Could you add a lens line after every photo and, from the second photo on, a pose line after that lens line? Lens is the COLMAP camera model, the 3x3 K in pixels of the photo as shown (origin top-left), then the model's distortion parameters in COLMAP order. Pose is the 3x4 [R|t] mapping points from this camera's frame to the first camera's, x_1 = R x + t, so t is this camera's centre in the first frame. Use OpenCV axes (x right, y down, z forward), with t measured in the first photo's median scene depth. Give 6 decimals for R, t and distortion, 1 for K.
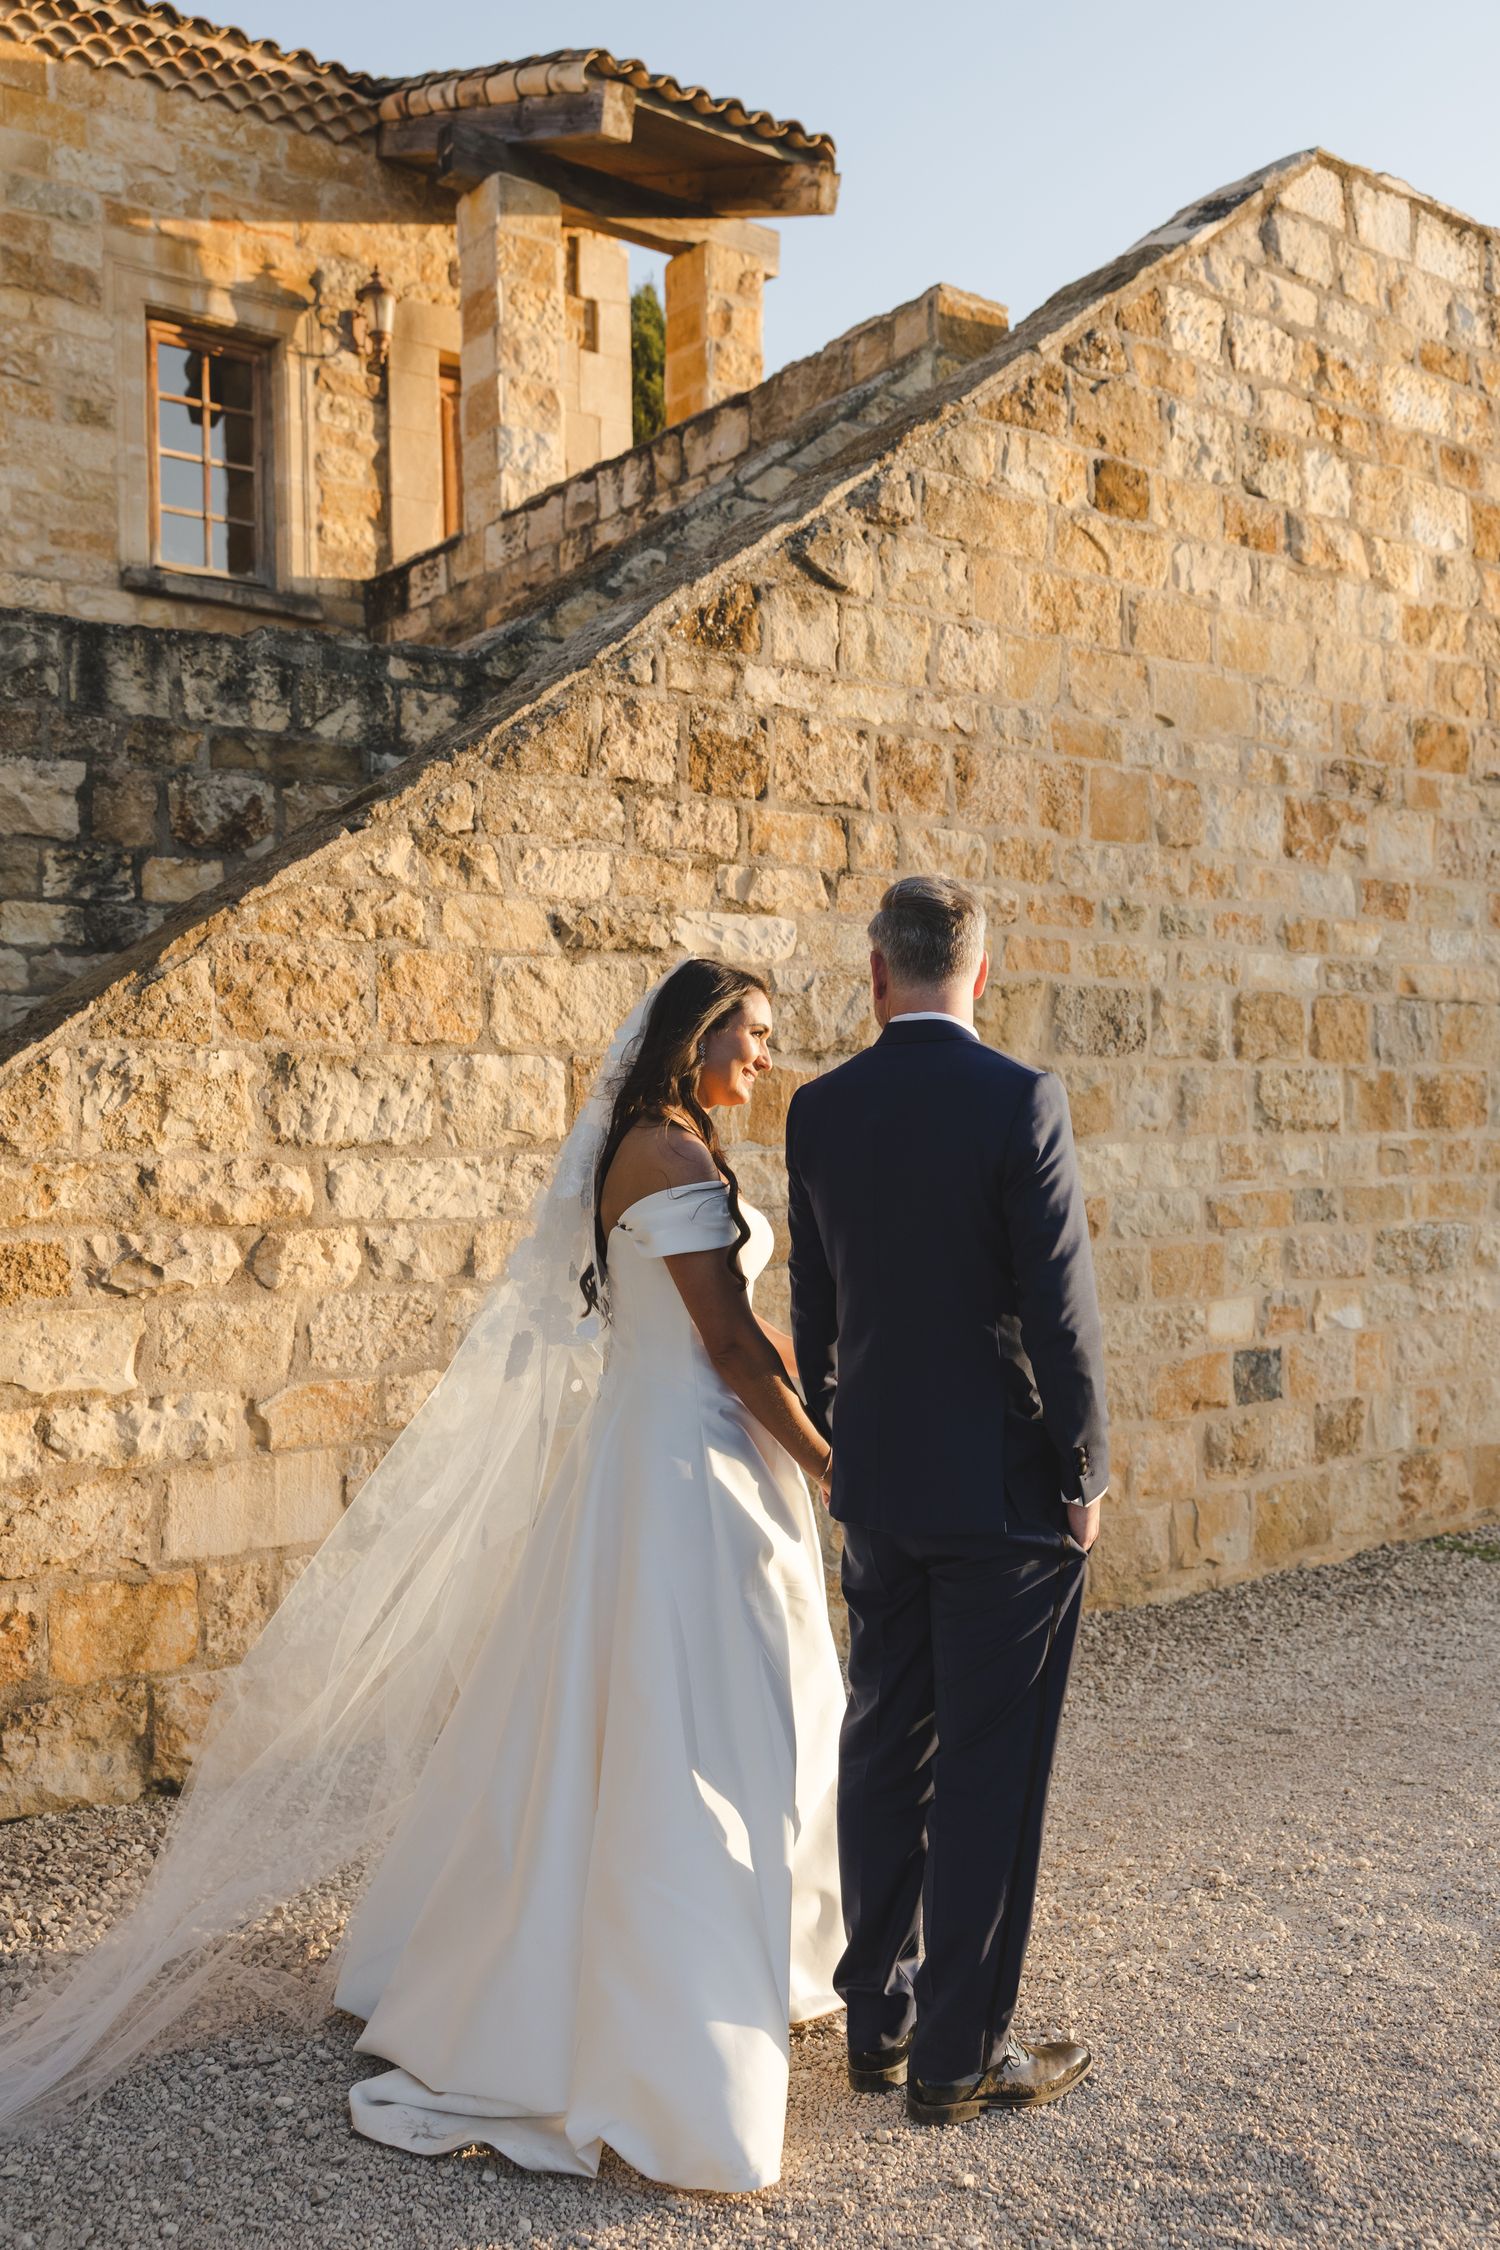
lens RADIAL K [[2075.7, 0, 741.4], [0, 2075.7, 1119.9], [0, 0, 1]] dist [0.007133, 0.018657]
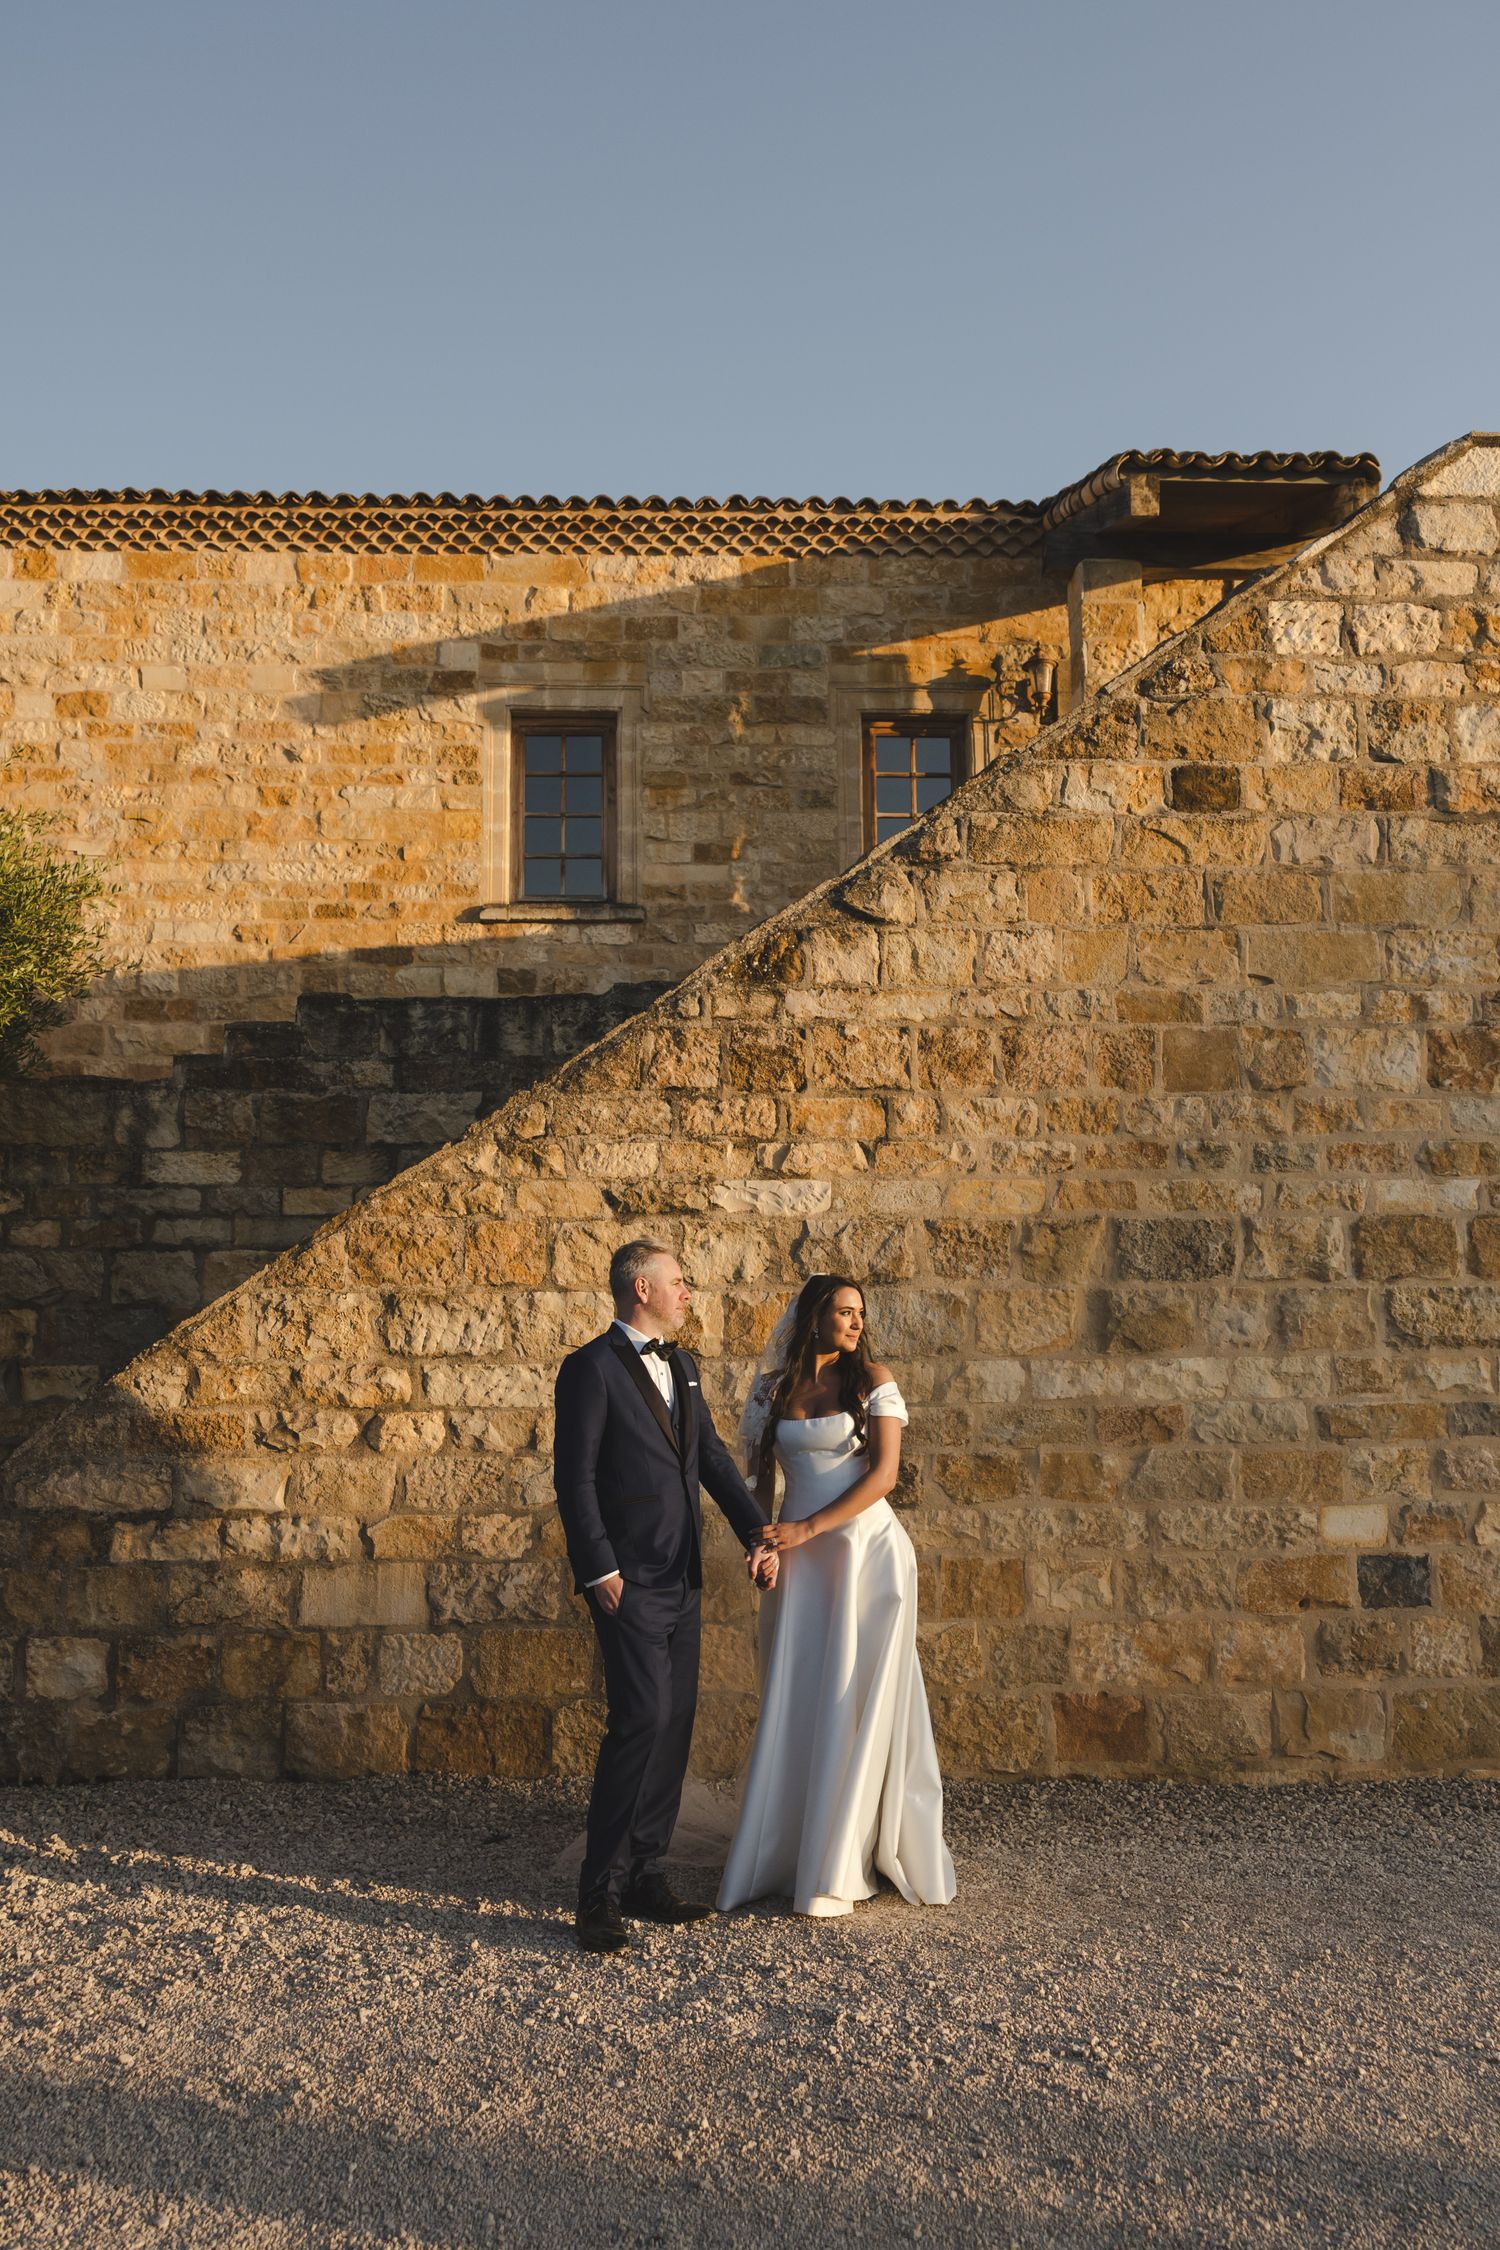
lens RADIAL K [[1781.5, 0, 741.2], [0, 1781.5, 1123.1], [0, 0, 1]] dist [0.007379, 0.007928]
pose [[0.812164, -0.058003, -0.580538, 0.595678], [0.001517, 0.995252, -0.097316, -0.023386], [0.583427, 0.078156, 0.808396, 0.066566]]
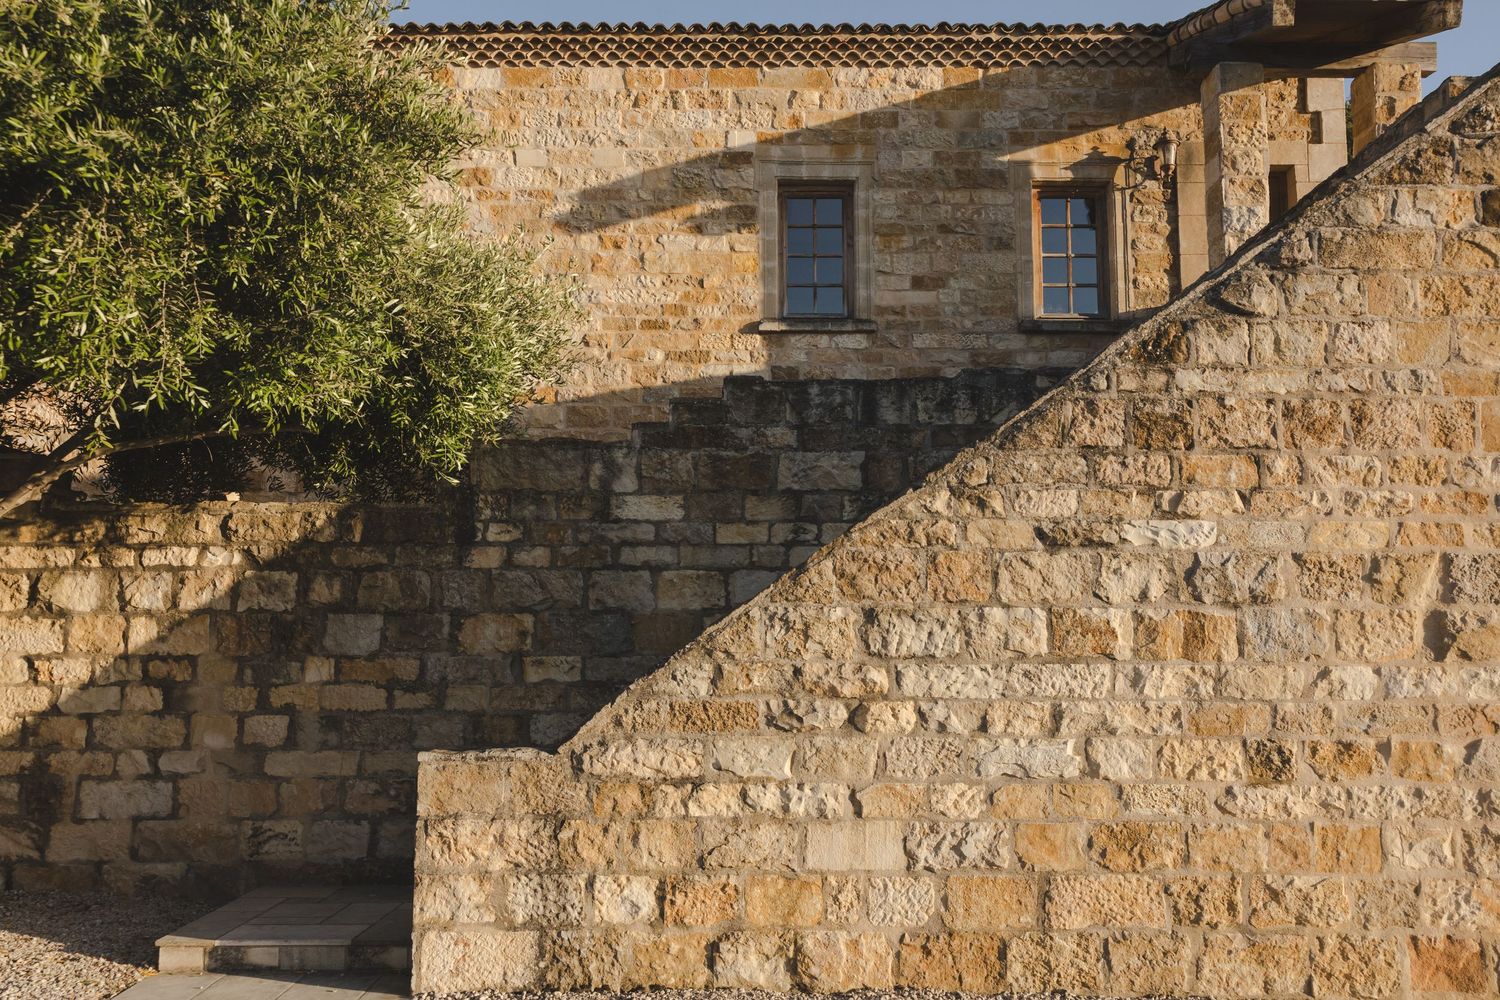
lens RADIAL K [[1187.7, 0, 744.0], [0, 1187.7, 496.5], [0, 0, 1]] dist [0.007379, 0.007928]
pose [[0.789212, -0.045558, -0.612429, 0.289371], [-0.007923, 0.996406, -0.084333, -0.032886], [0.614070, 0.071409, 0.786015, 0.042845]]
